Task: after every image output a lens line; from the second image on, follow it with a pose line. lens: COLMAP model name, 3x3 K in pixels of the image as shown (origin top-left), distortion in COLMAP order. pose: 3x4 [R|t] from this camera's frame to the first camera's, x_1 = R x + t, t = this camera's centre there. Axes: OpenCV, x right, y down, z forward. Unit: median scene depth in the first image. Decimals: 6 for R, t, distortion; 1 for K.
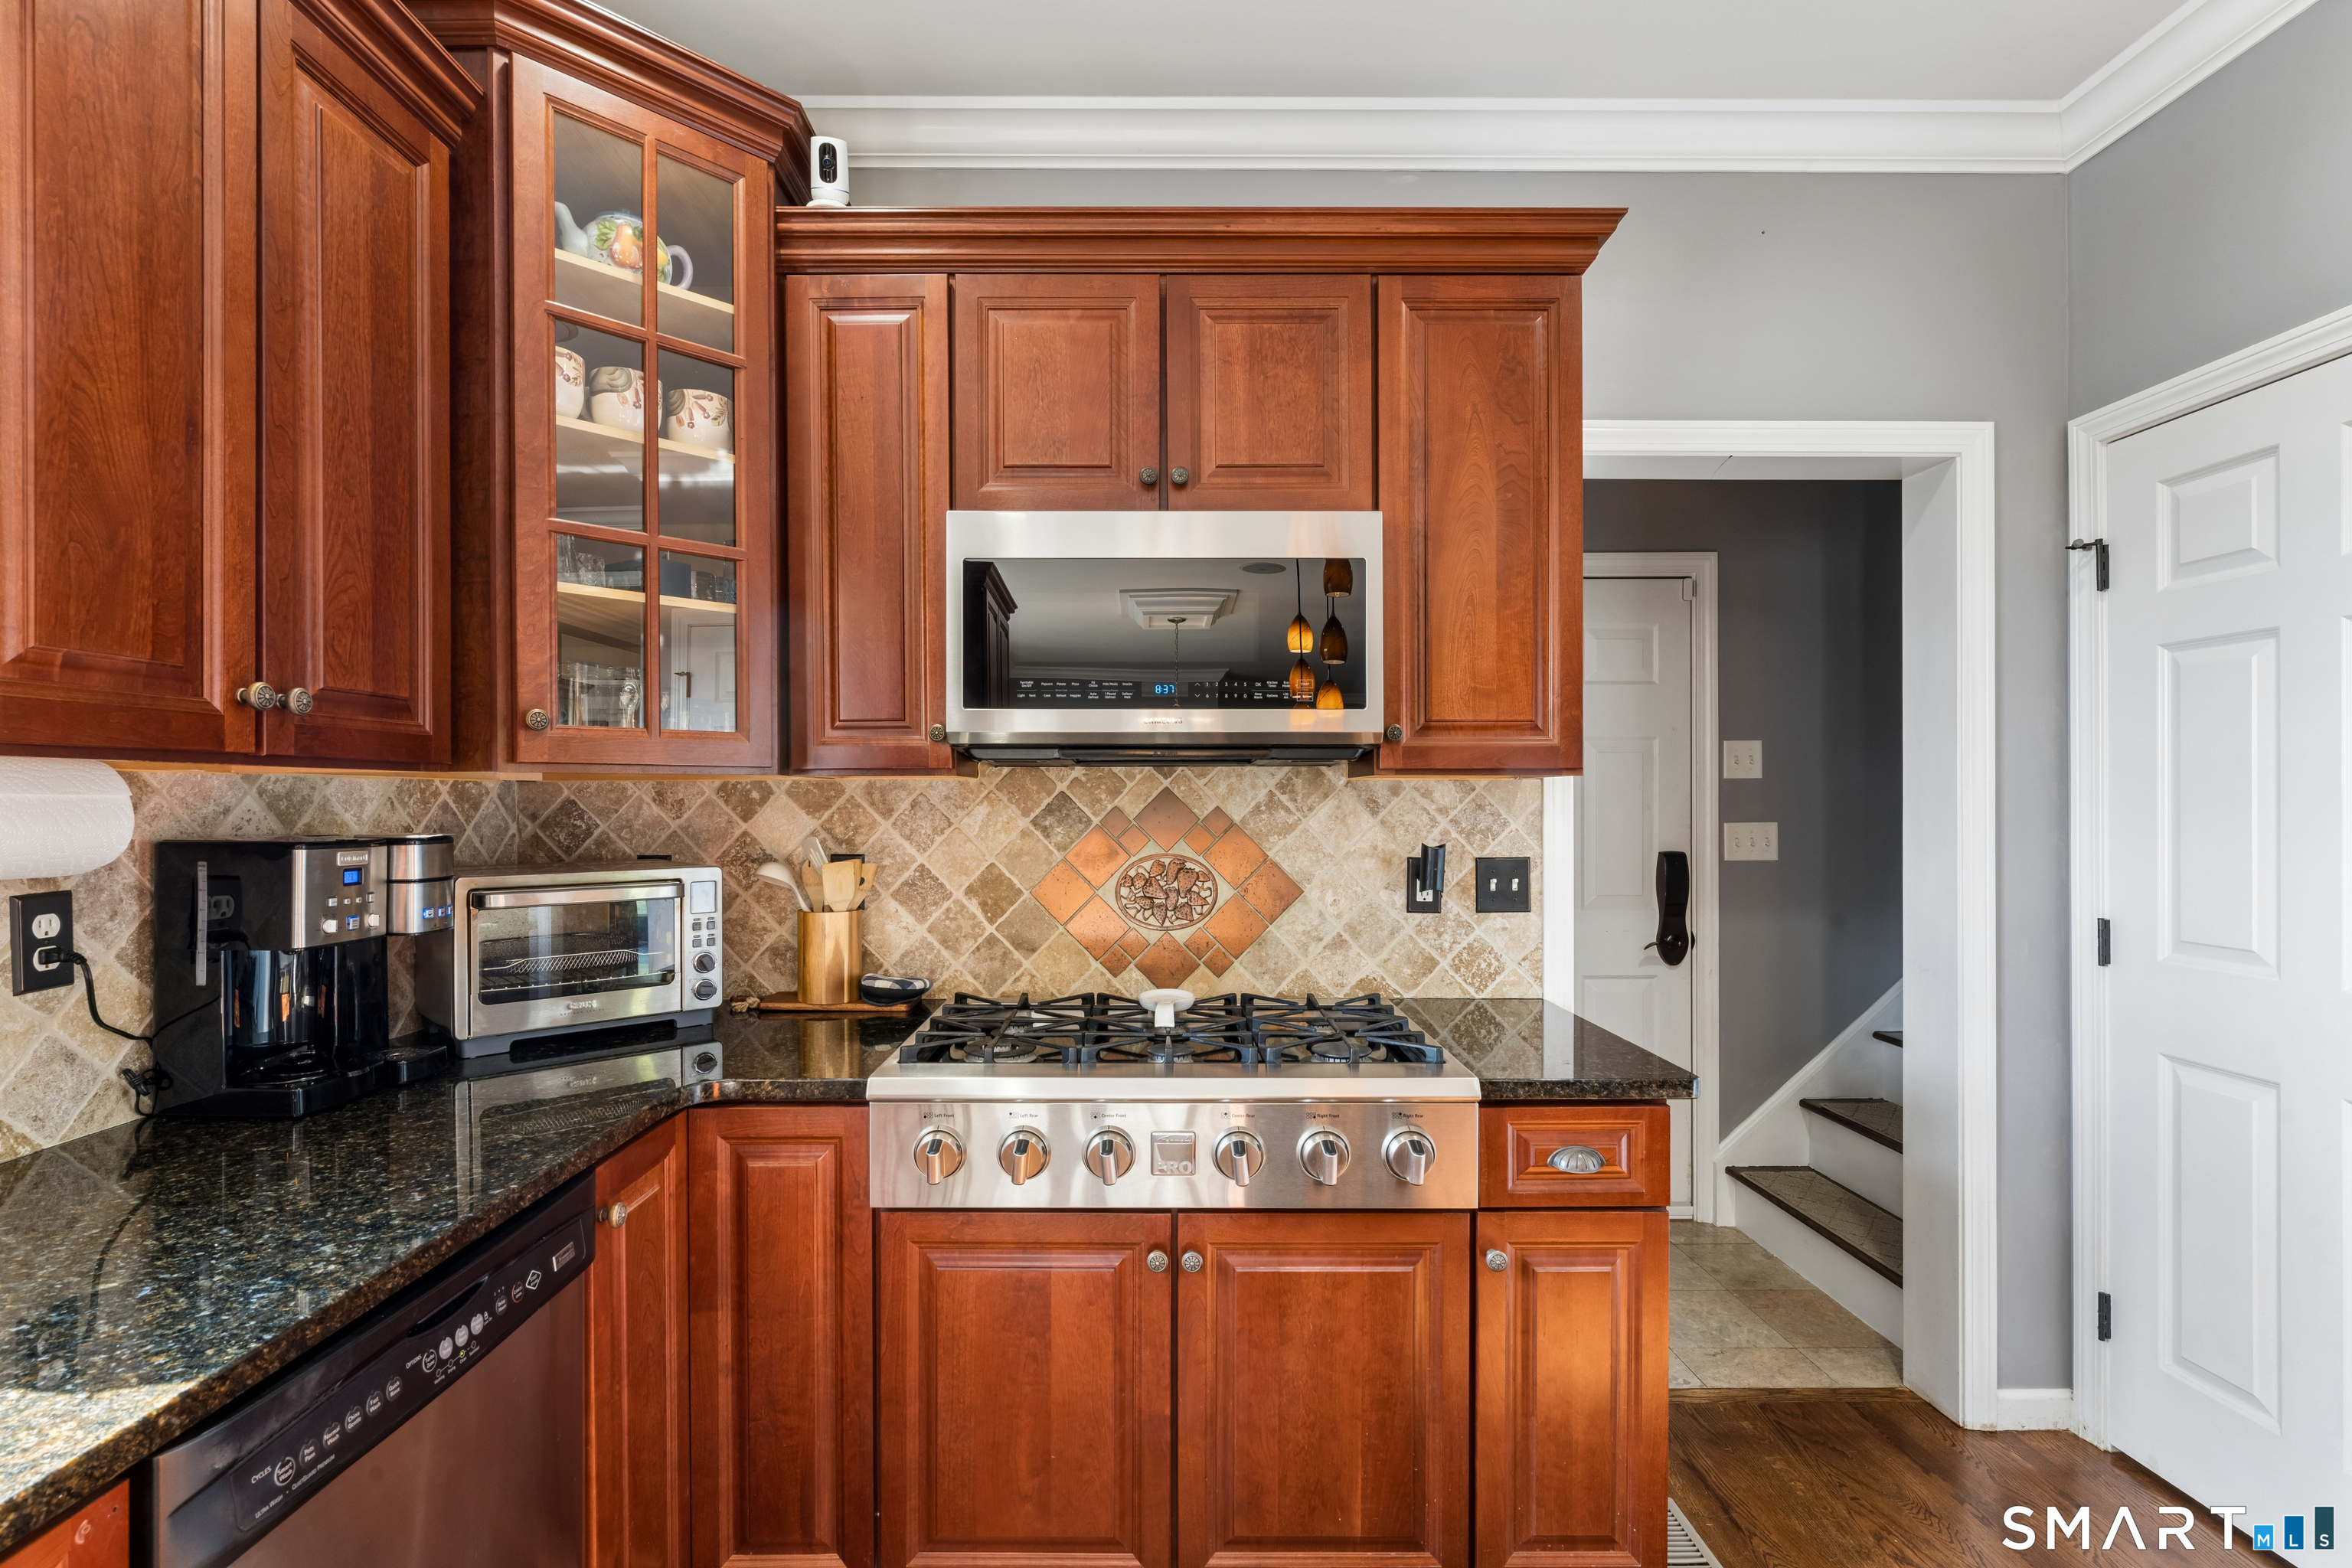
lens RADIAL K [[1080.8, 0, 1152.2], [0, 1080.8, 804.4], [0, 0, 1]] dist [-0.001299, -0.000536]
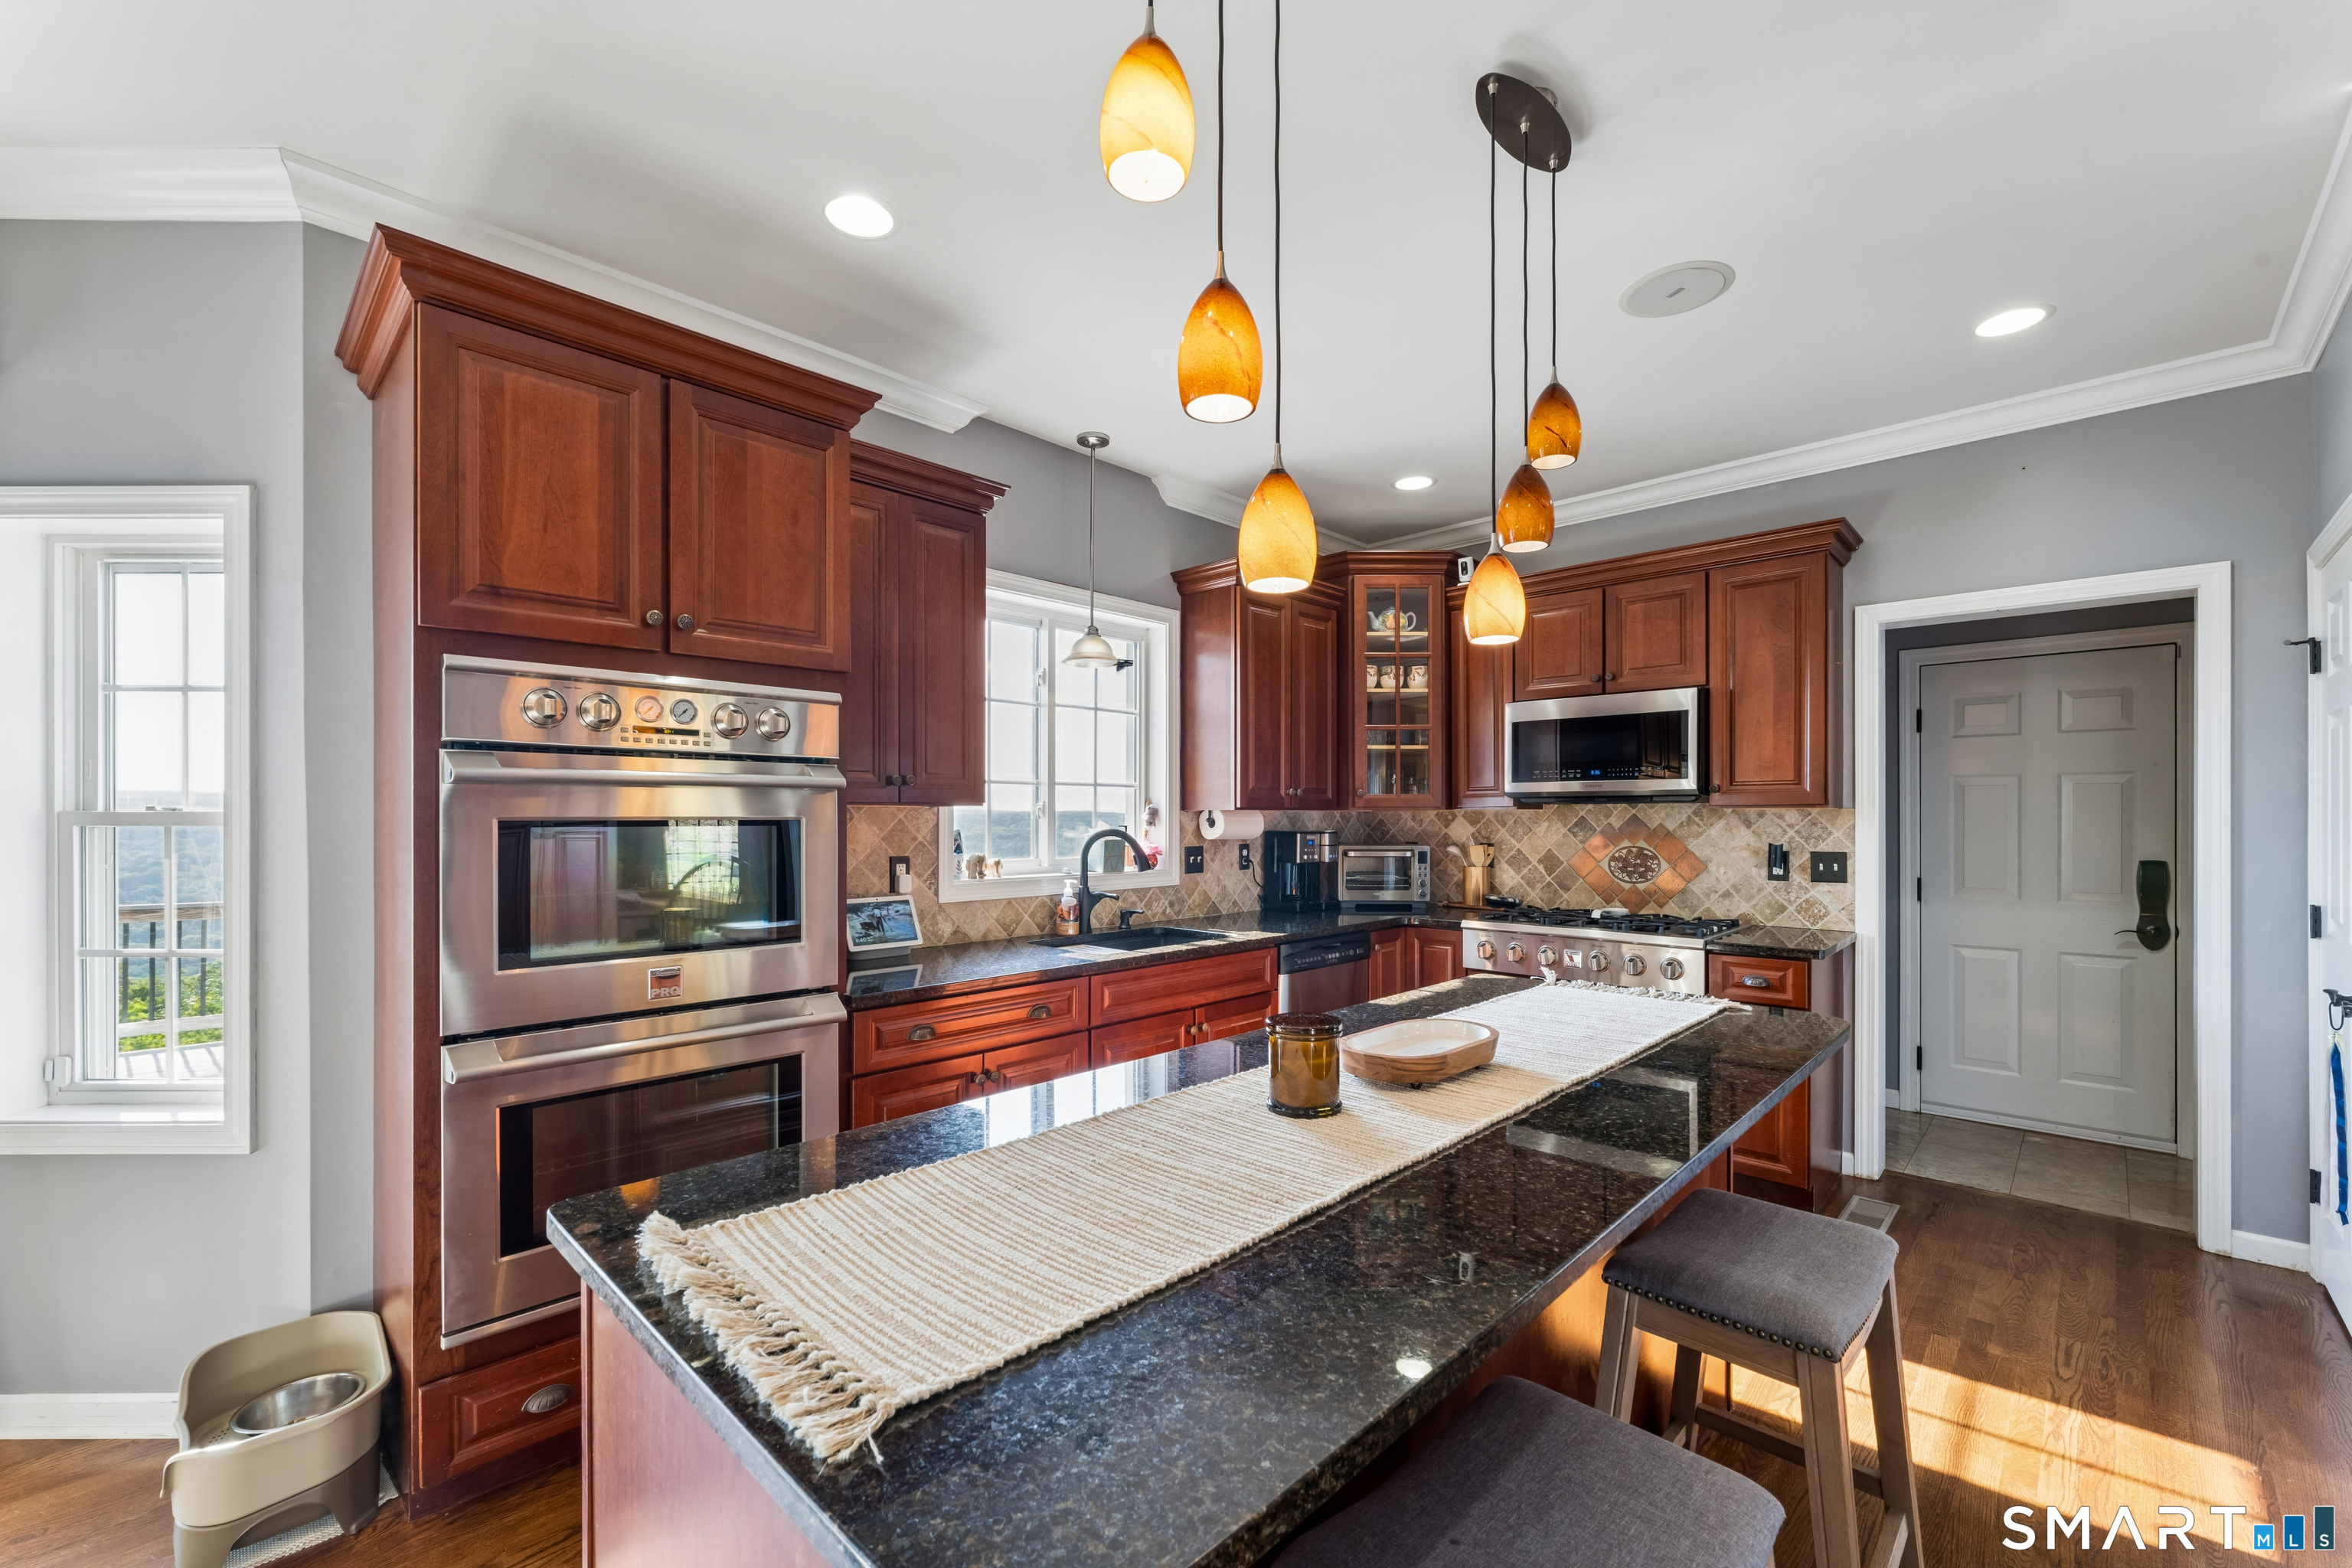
lens RADIAL K [[953.8, 0, 1173.2], [0, 953.8, 817.2], [0, 0, 1]] dist [-0.001206, -0.000124]
pose [[0.714426, 0.001085, -0.699710, 0.658505], [-0.003593, 0.999991, -0.002117, -0.001895], [0.699701, 0.004027, 0.714424, -0.908280]]
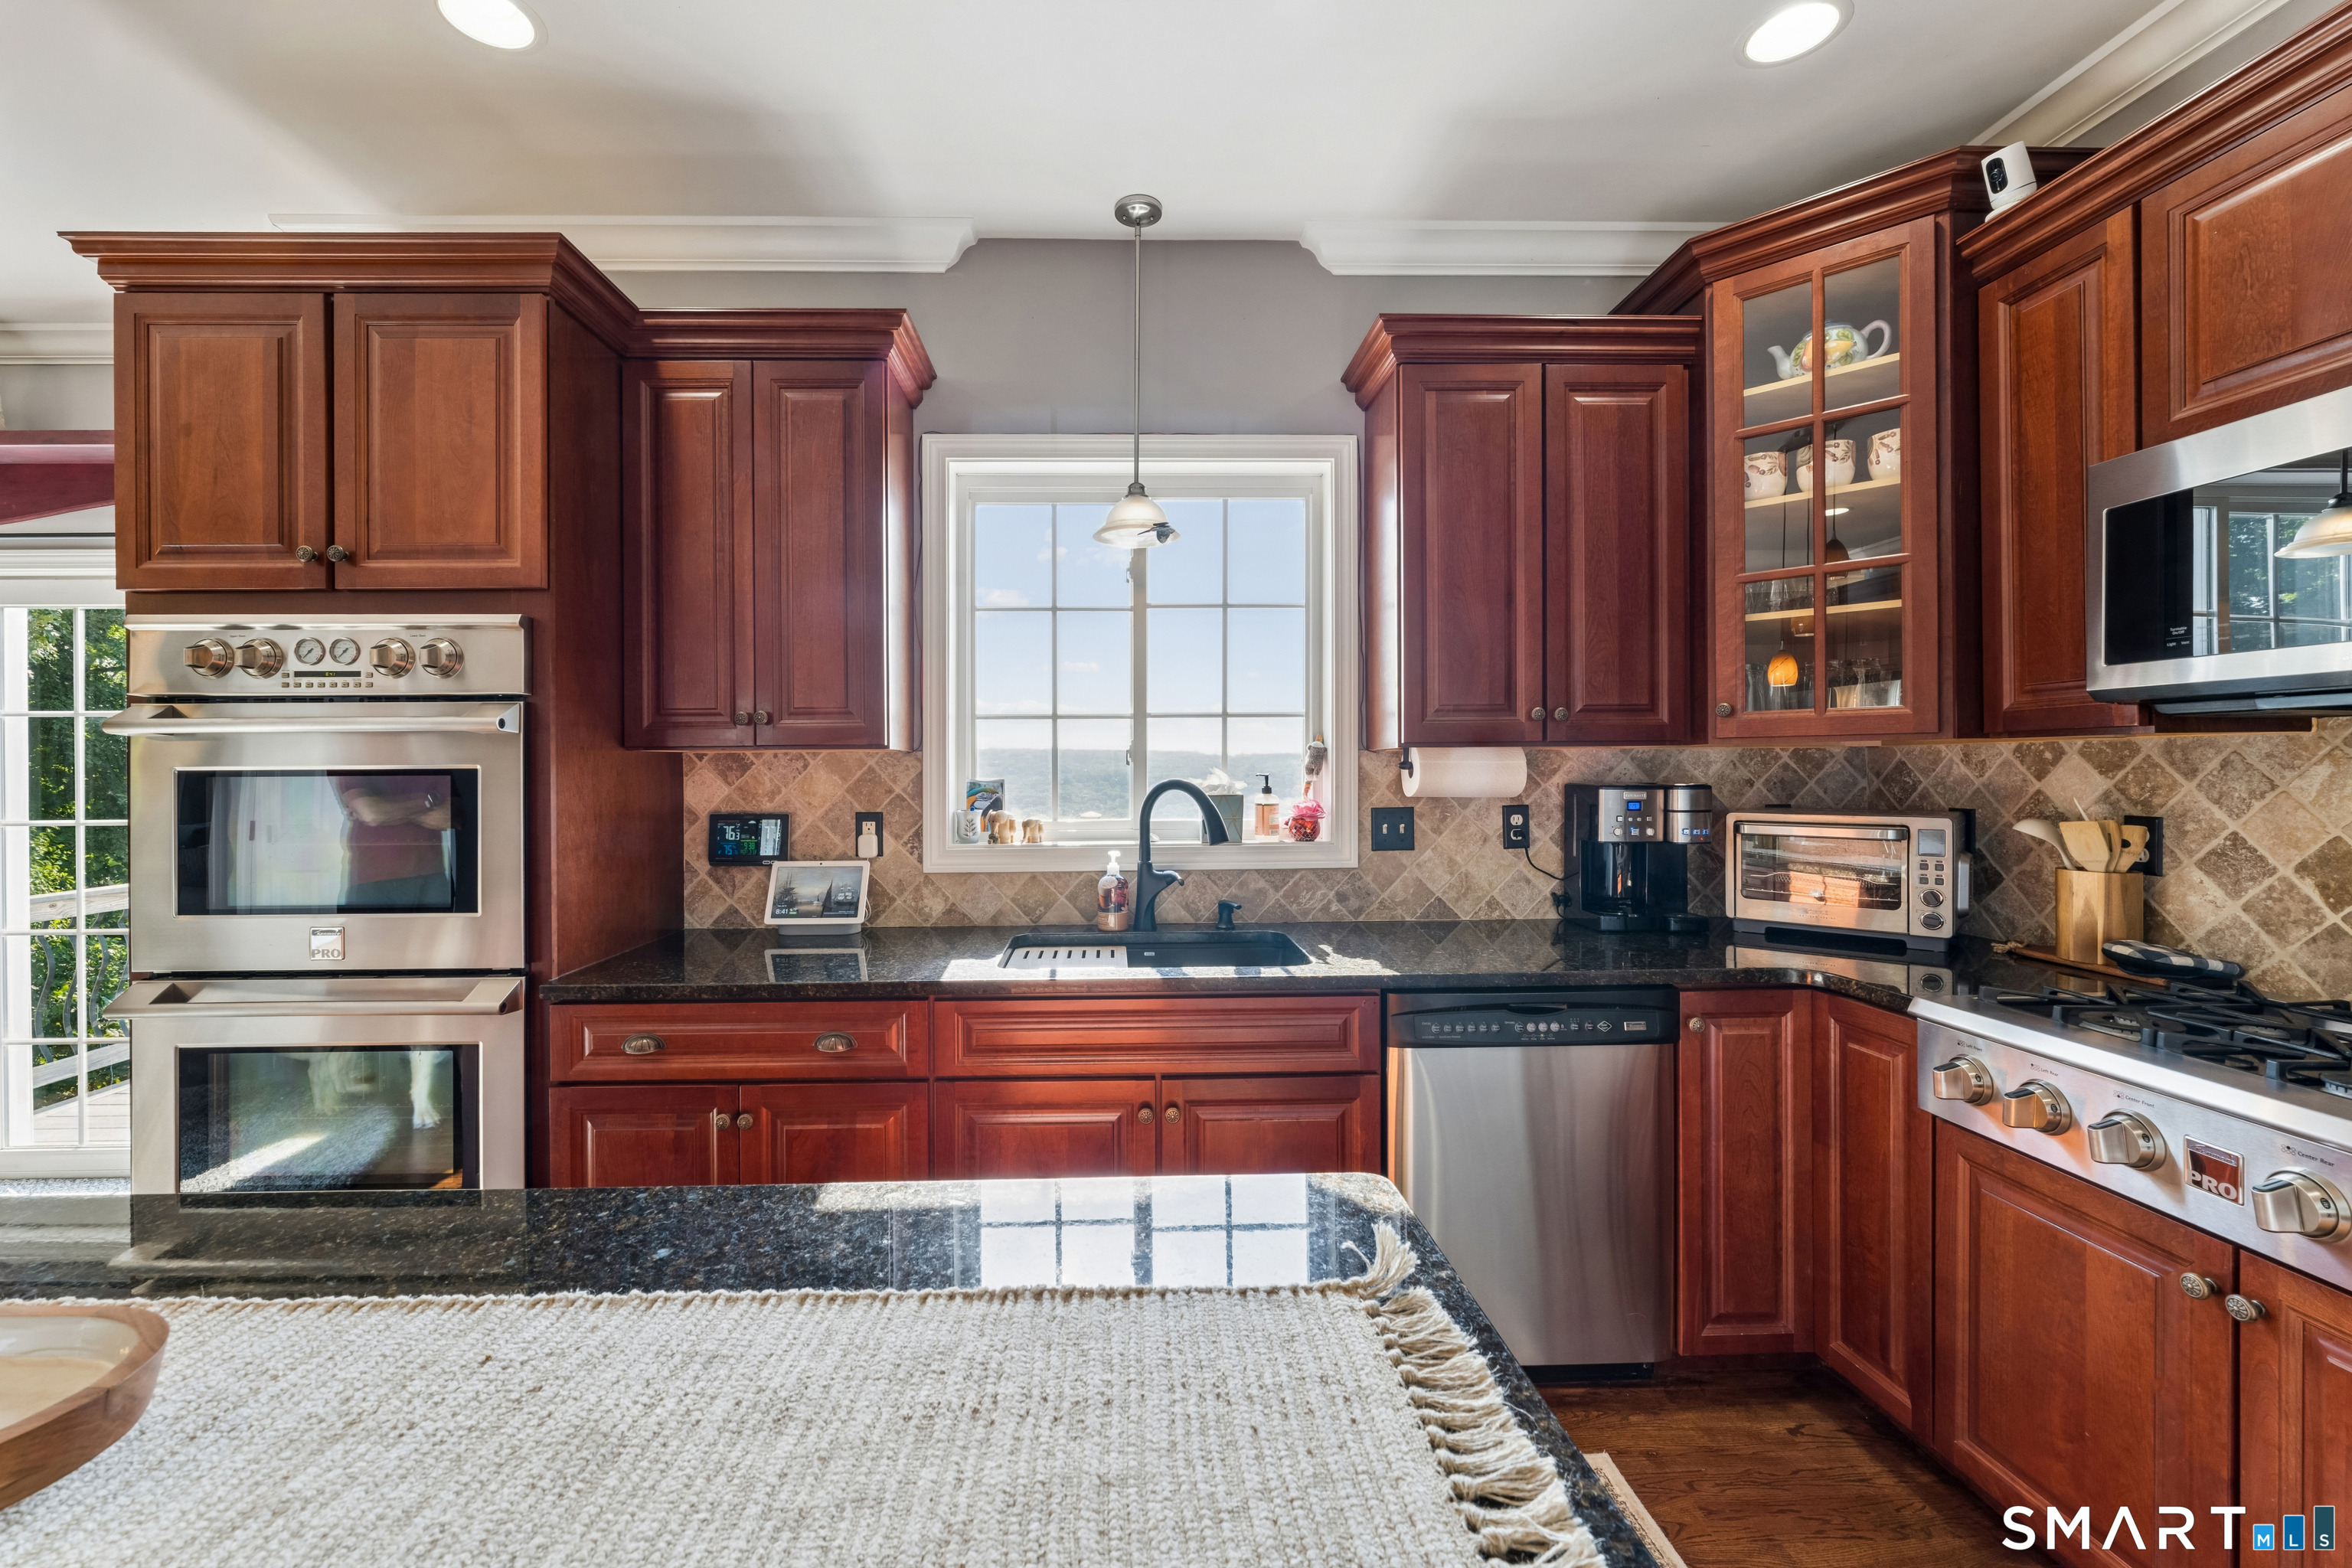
lens RADIAL K [[949.3, 0, 1128.7], [0, 949.3, 769.8], [0, 0, 1]] dist [-0.000445, -0.000039]
pose [[0.024818, 0.003555, -0.999686, 0.538343], [0.002629, 0.999990, 0.003621, -0.000290], [0.999689, -0.002718, 0.024808, 0.084895]]
